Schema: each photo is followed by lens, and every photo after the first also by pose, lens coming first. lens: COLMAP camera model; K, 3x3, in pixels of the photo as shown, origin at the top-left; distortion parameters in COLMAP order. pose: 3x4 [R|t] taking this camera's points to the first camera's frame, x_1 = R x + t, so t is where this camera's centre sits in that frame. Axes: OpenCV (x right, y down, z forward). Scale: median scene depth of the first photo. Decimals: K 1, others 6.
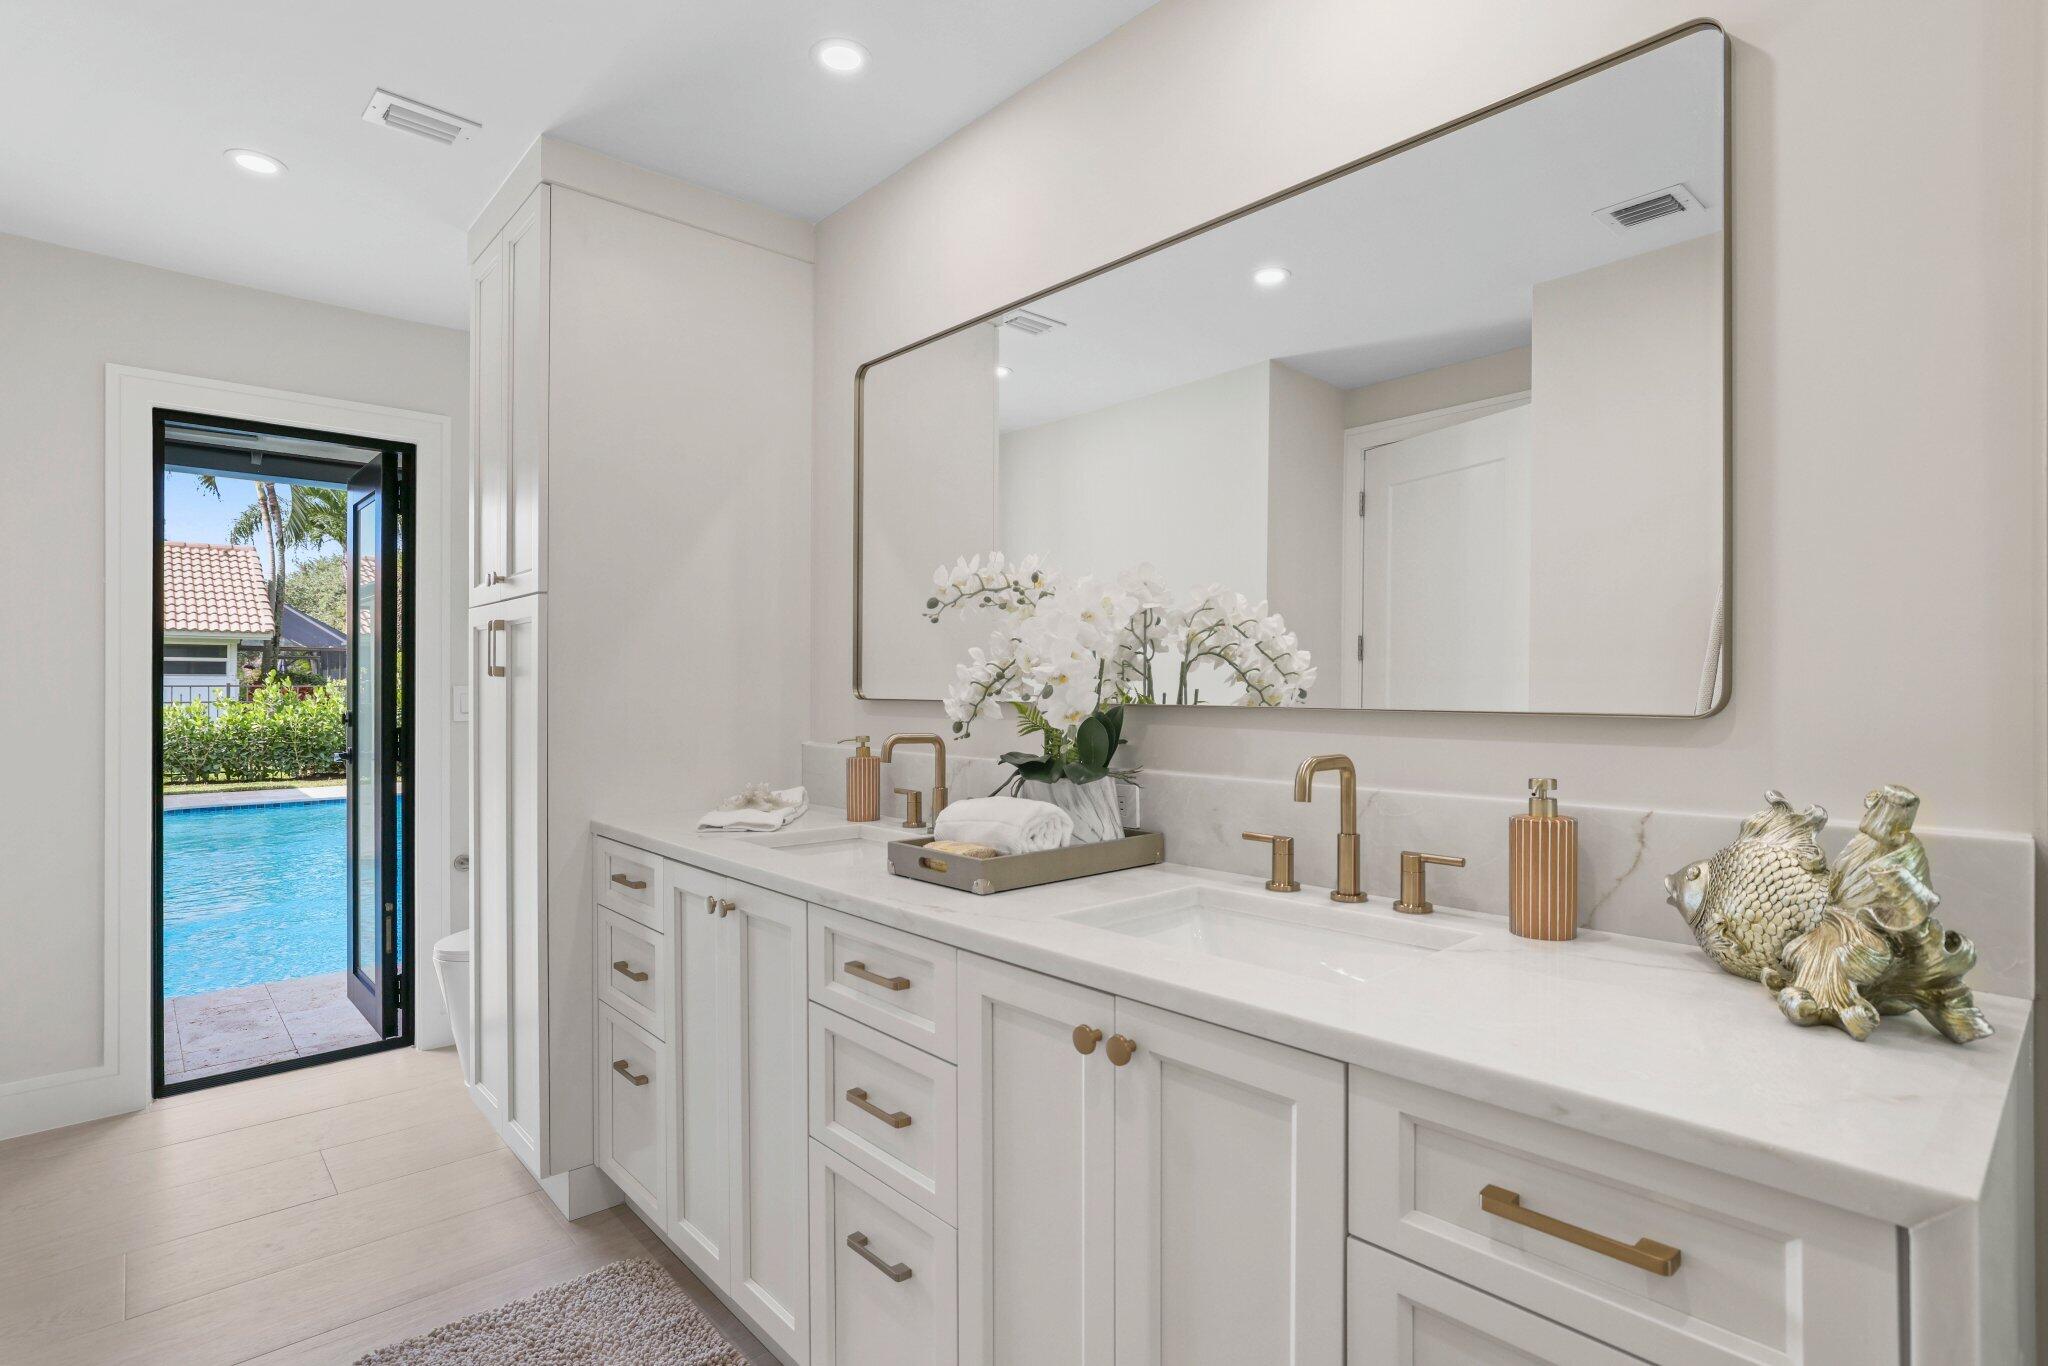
lens RADIAL K [[1012.0, 0, 1012.9], [0, 1012.0, 687.7], [0, 0, 1]] dist [-0.004700, -0.000486]
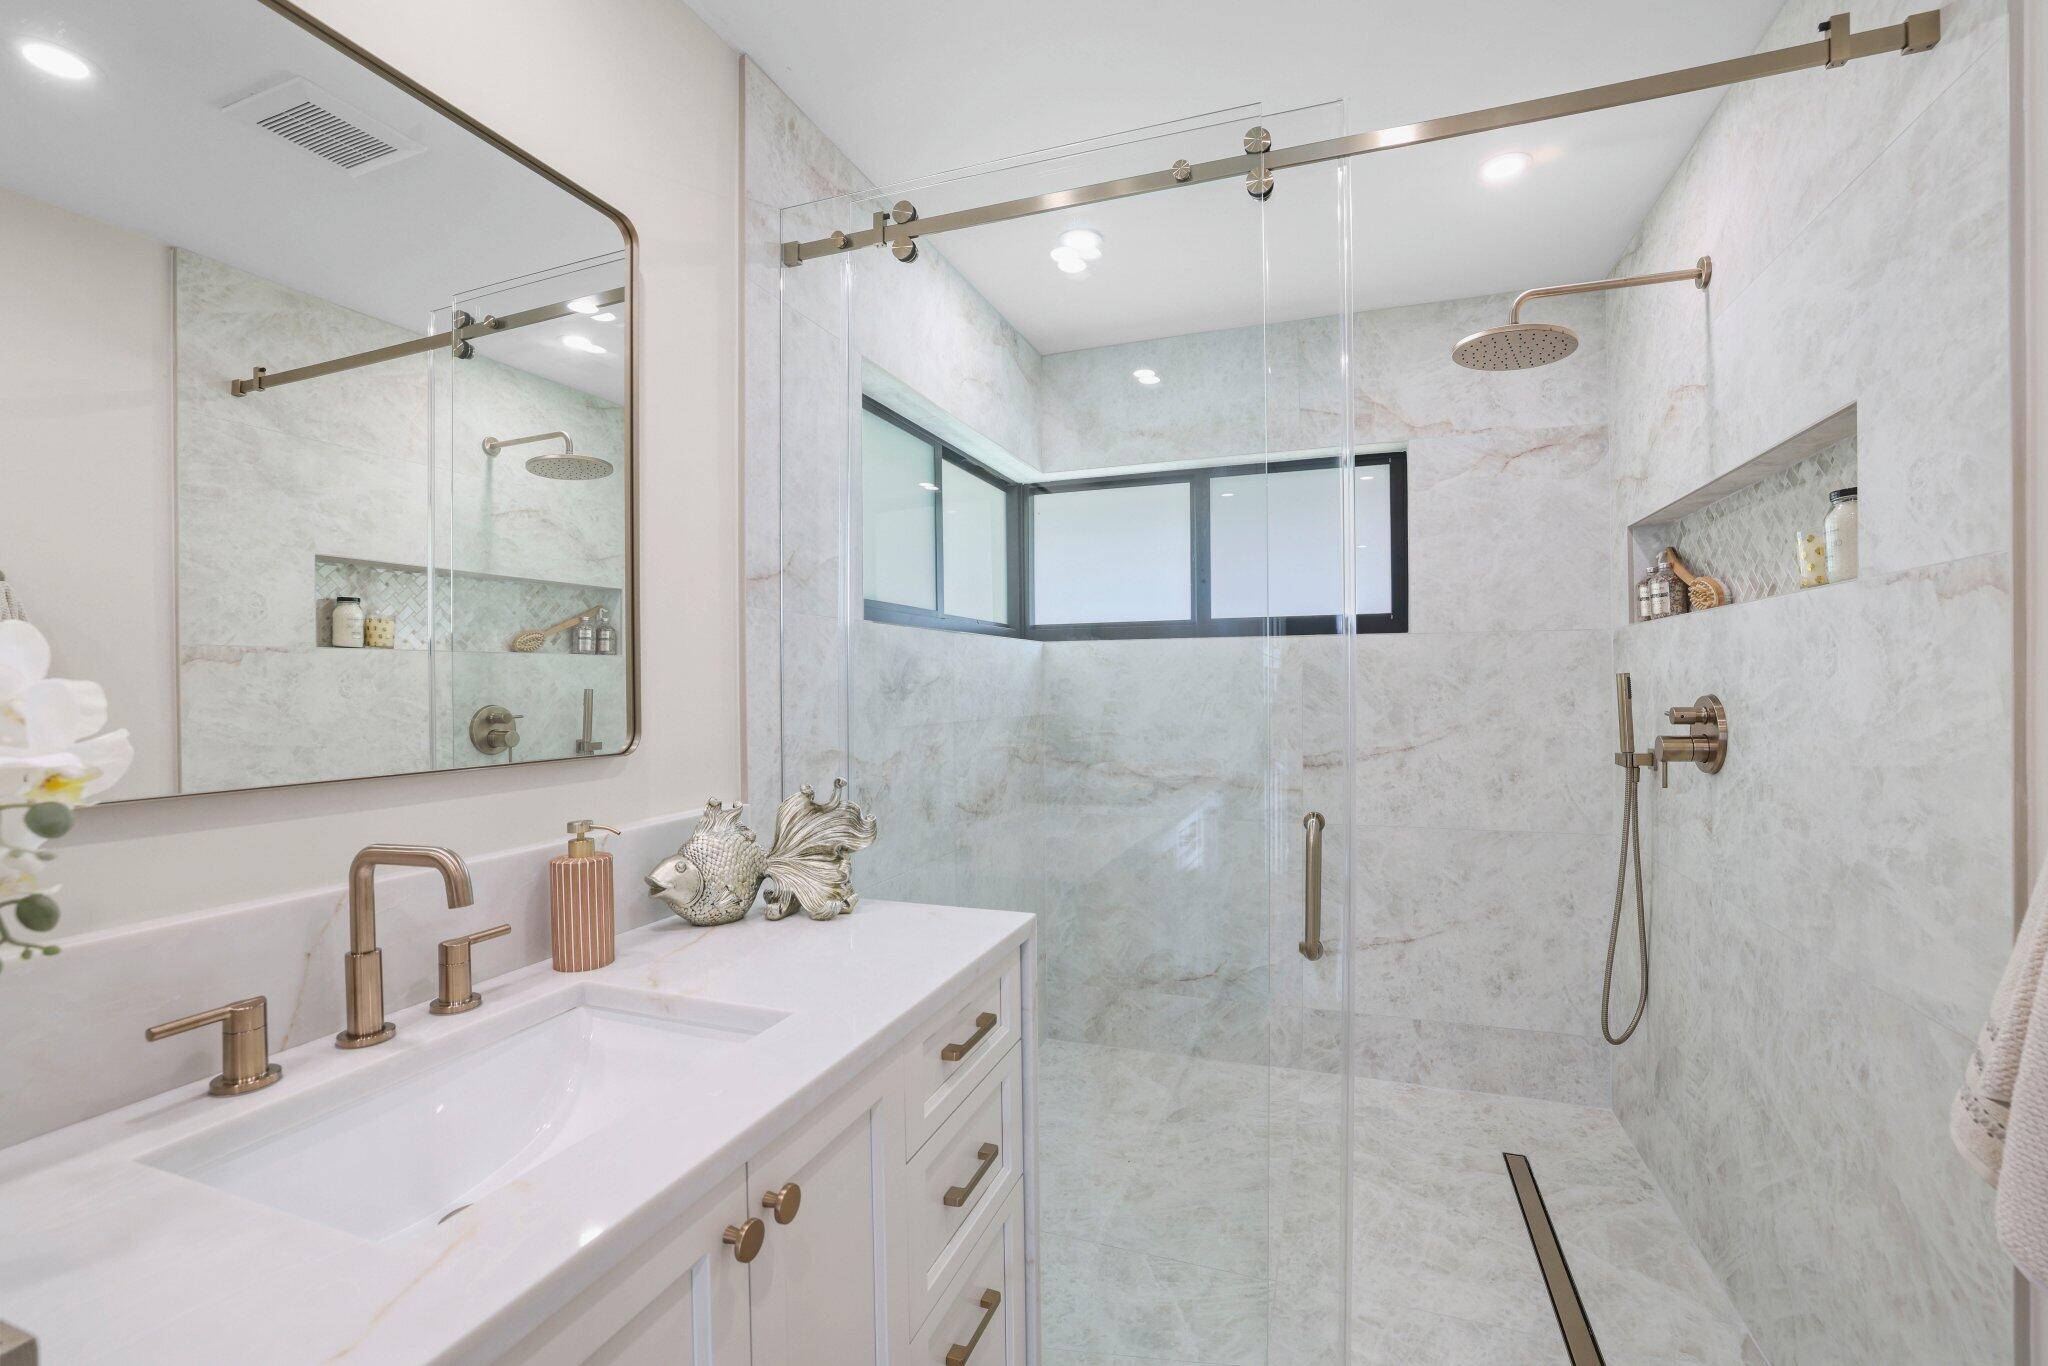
lens RADIAL K [[888.0, 0, 1023.9], [0, 888.0, 688.1], [0, 0, 1]] dist [-0.039884, 0.020713]
pose [[-0.469959, -0.000704, 0.882688, -0.464680], [0.003932, 0.999988, 0.002891, -0.043772], [-0.882679, 0.004829, -0.469951, 0.899507]]
